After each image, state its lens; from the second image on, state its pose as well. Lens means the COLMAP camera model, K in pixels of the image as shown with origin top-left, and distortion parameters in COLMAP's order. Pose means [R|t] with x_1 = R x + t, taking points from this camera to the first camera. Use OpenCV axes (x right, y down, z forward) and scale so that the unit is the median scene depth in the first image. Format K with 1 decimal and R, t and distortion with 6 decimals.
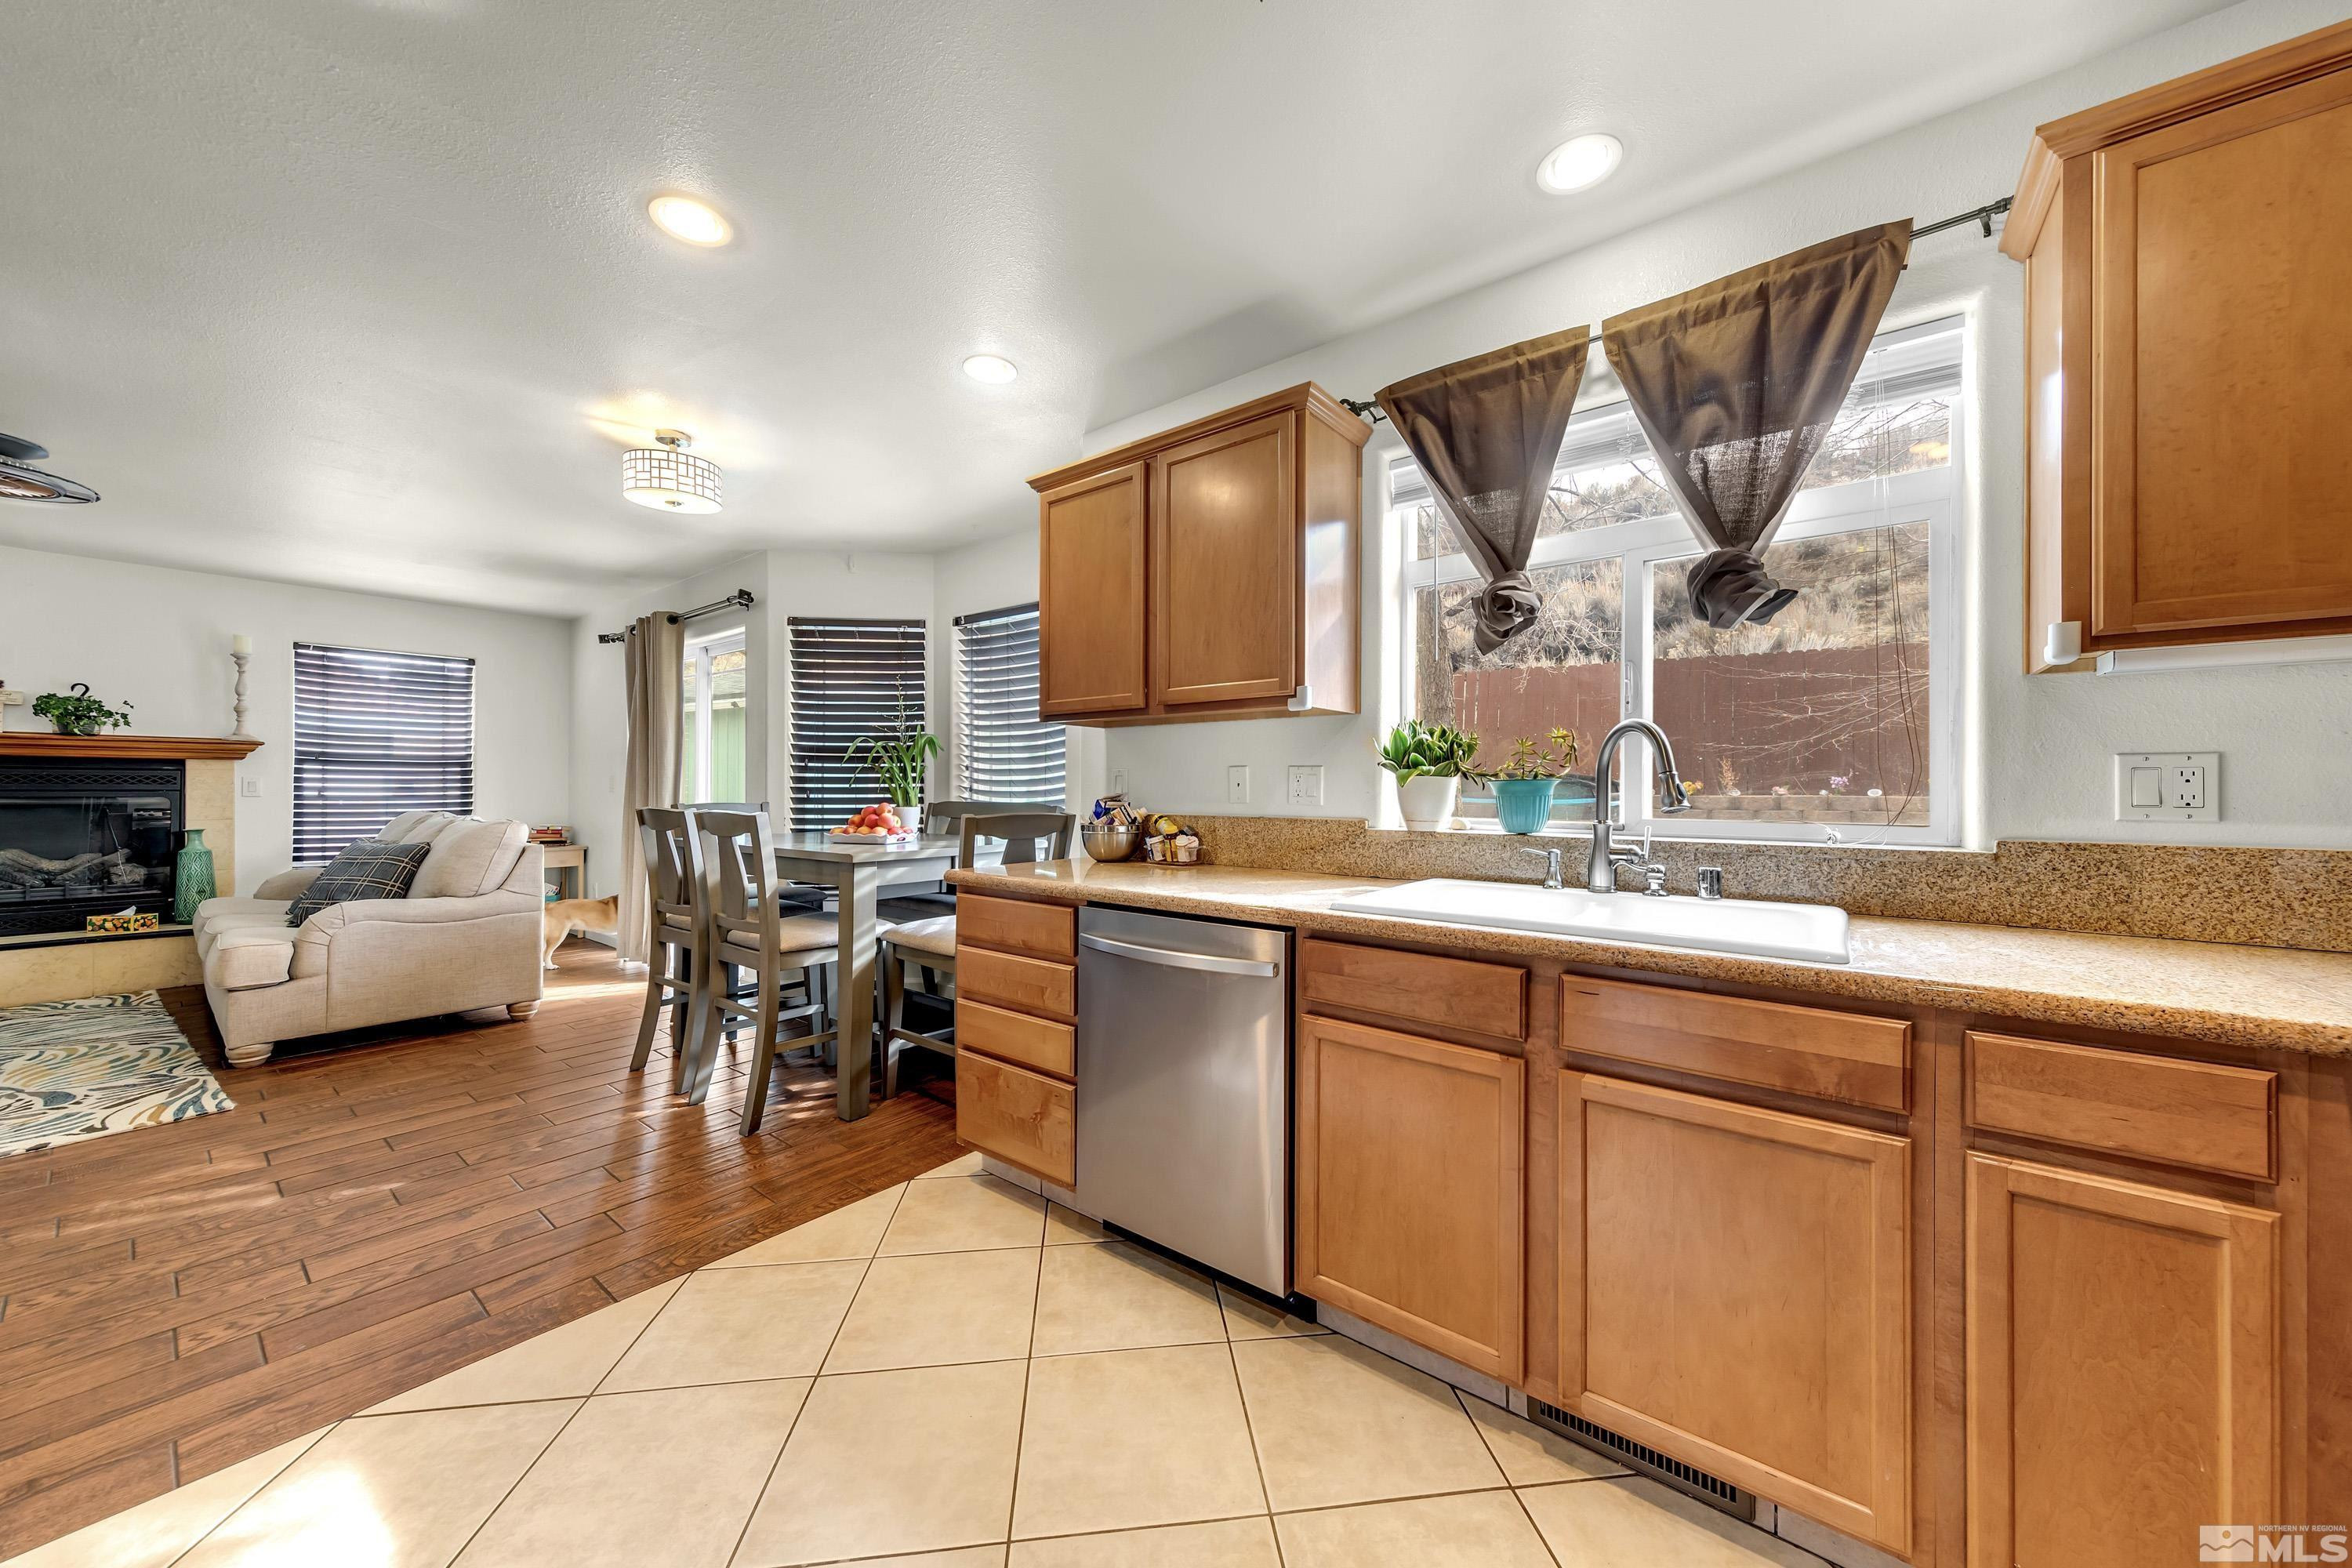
lens RADIAL K [[826.0, 0, 1207.6], [0, 826.0, 782.9], [0, 0, 1]] dist [0.008825, -0.000216]
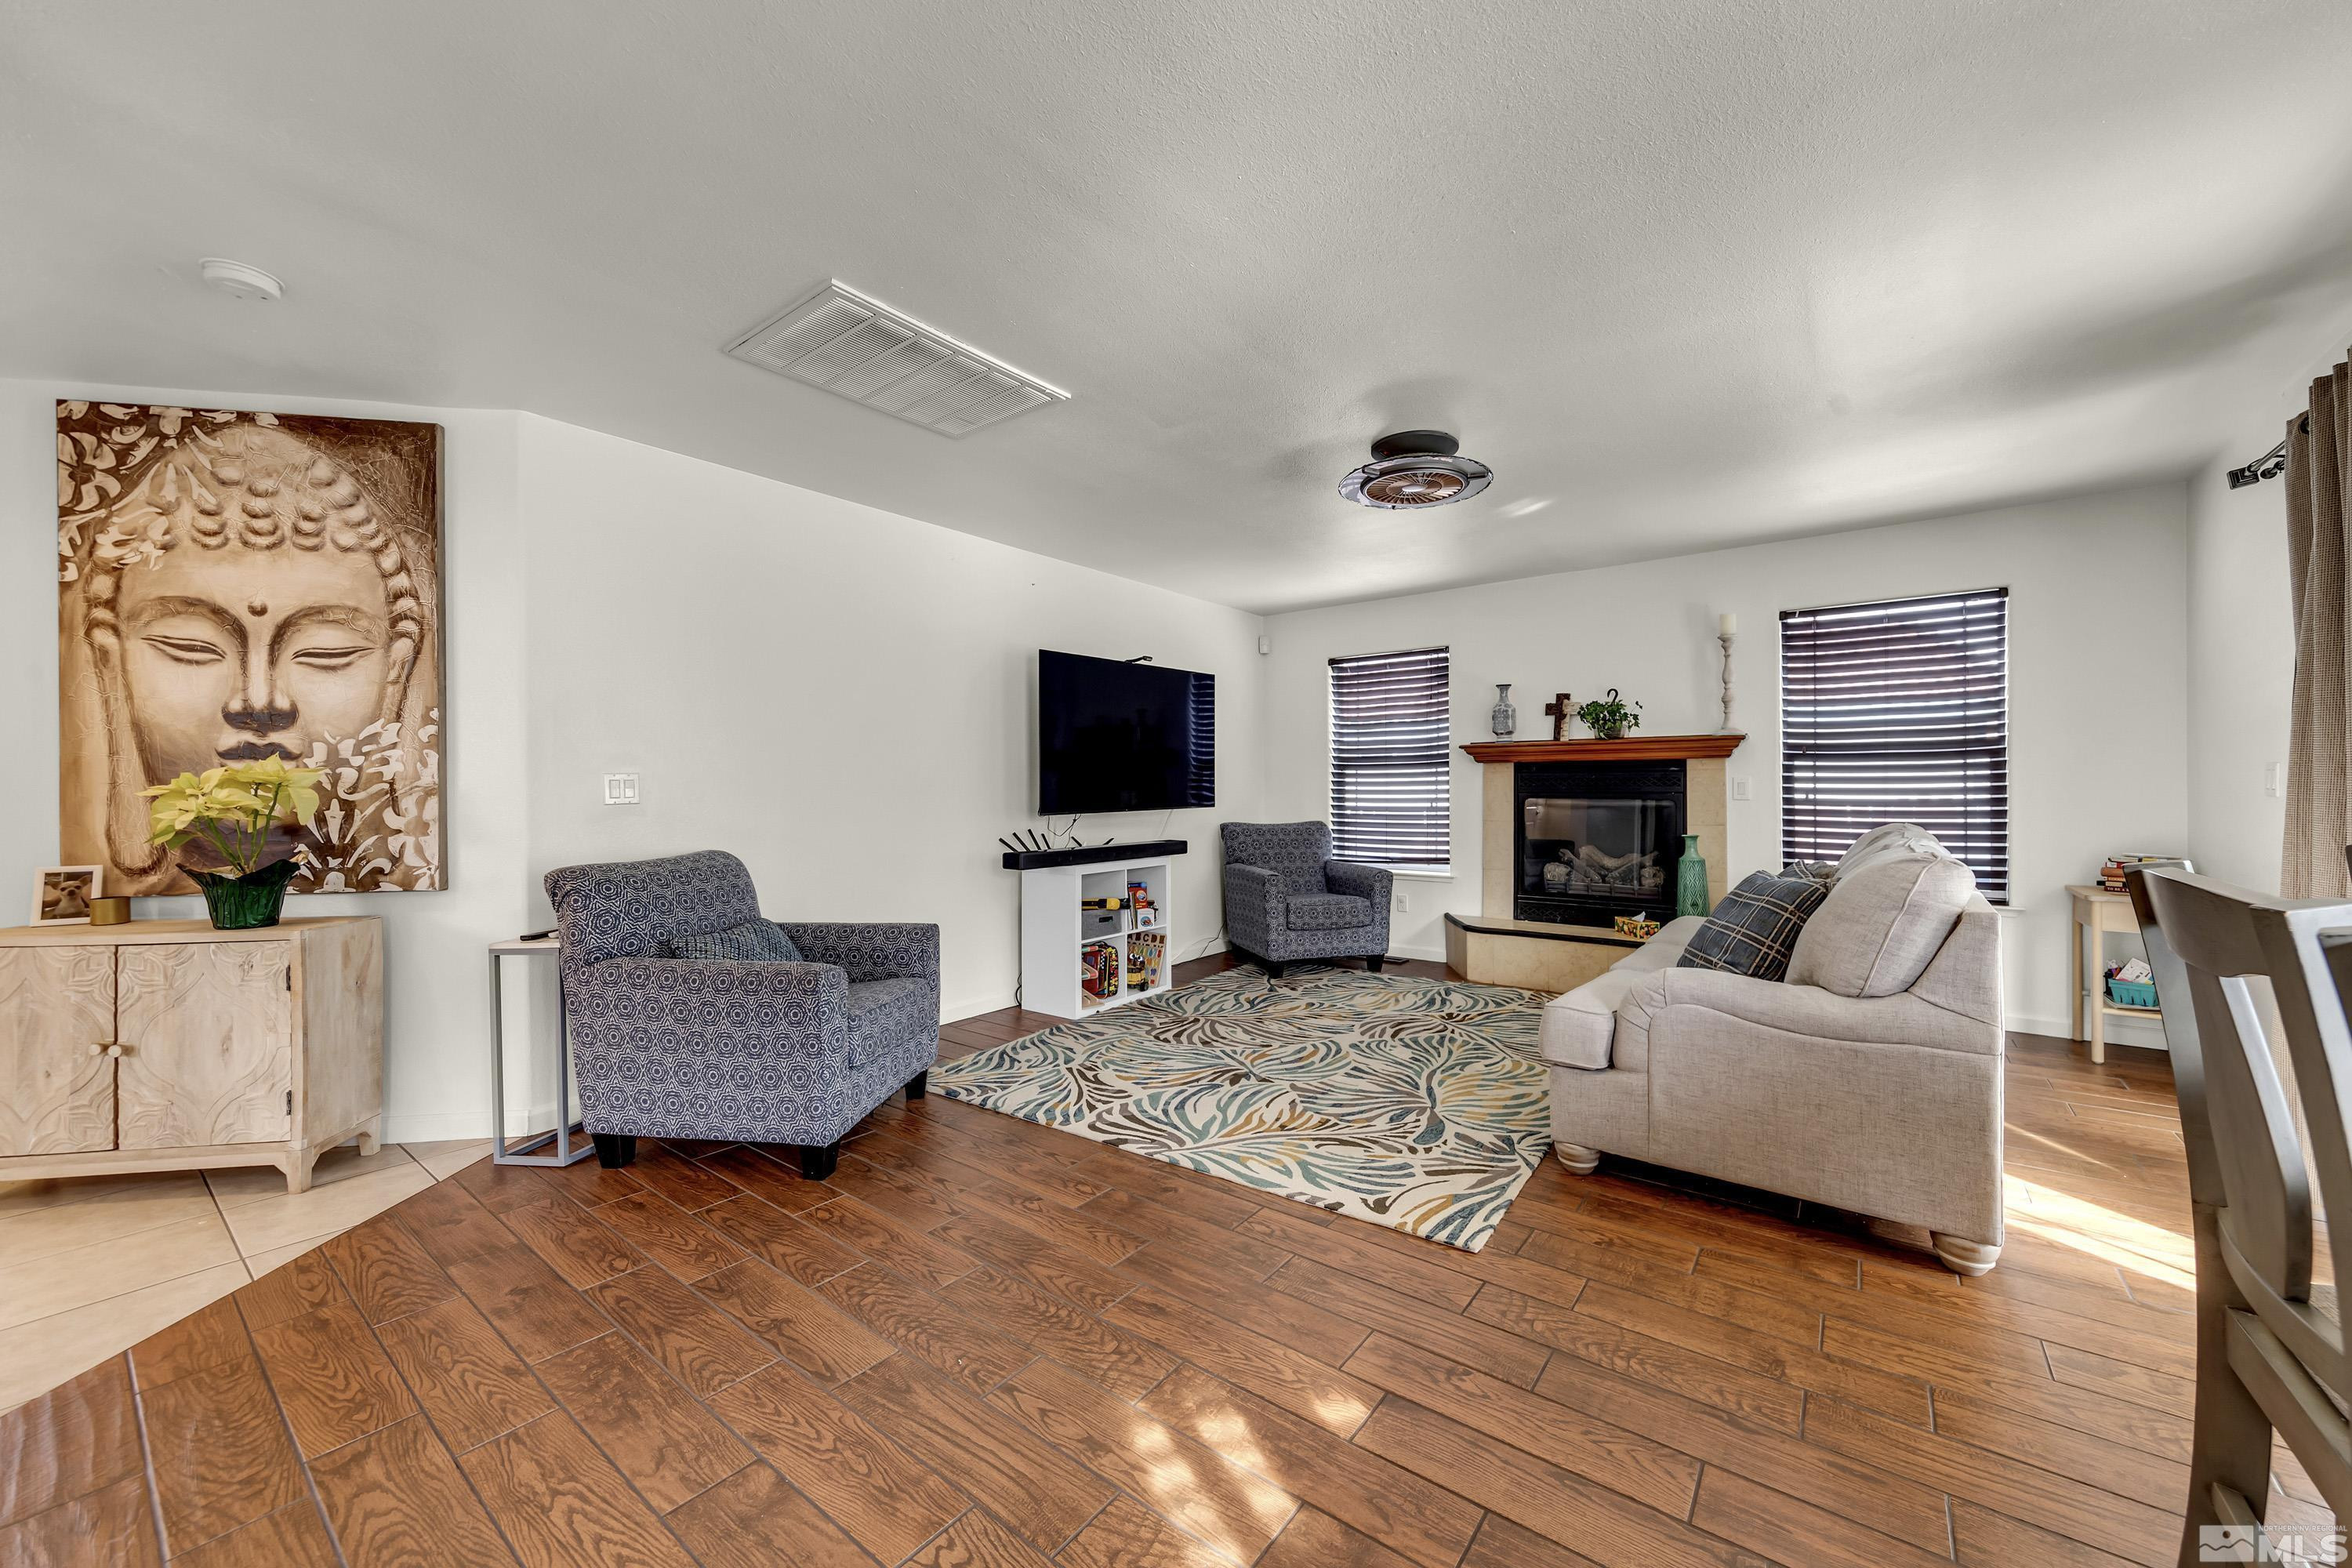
lens RADIAL K [[875.2, 0, 1197.7], [0, 875.2, 791.7], [0, 0, 1]] dist [0.008464, -0.000933]
pose [[0.010074, 0.001783, -0.999948, -0.284558], [0.009464, 0.999953, 0.001879, 0.000985], [0.999904, -0.009483, 0.010056, 0.498111]]
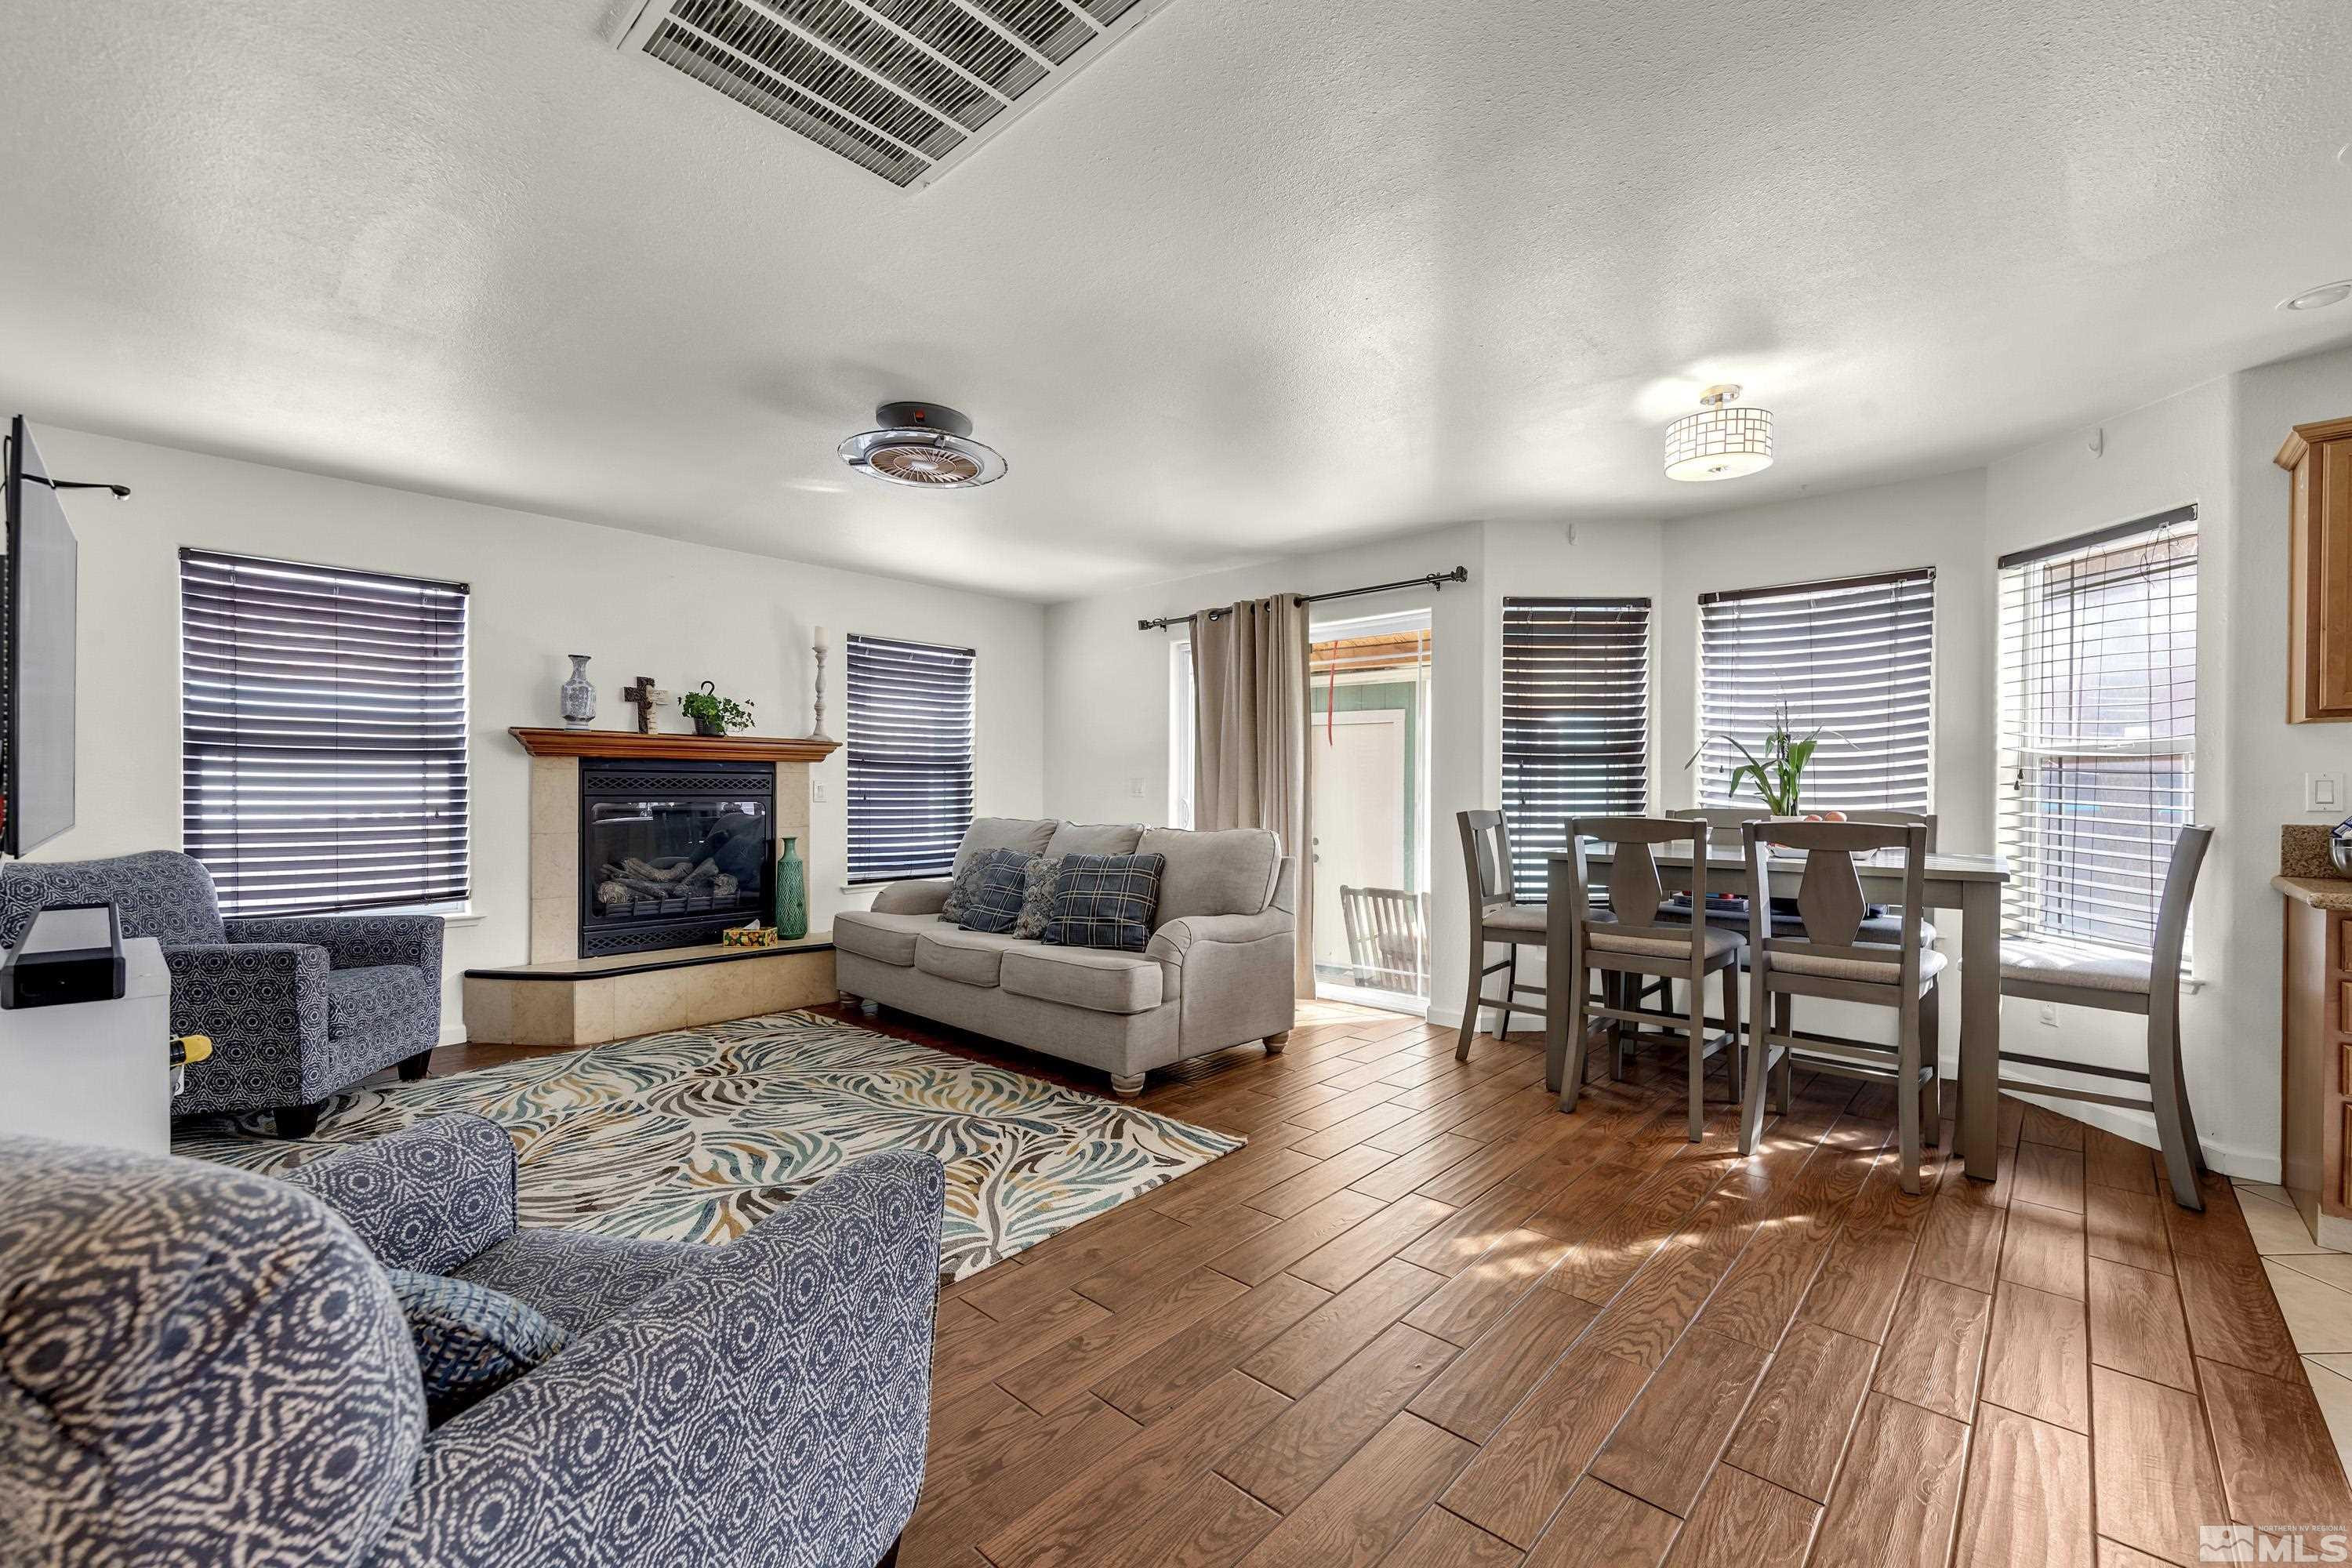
lens RADIAL K [[968.7, 0, 1207.2], [0, 968.7, 791.3], [0, 0, 1]] dist [0.010204, 0.000329]
pose [[0.997206, 0.000823, -0.074701, -0.737407], [-0.000306, 0.999976, 0.006939, -0.003254], [0.074705, -0.006897, 0.997182, -0.041558]]
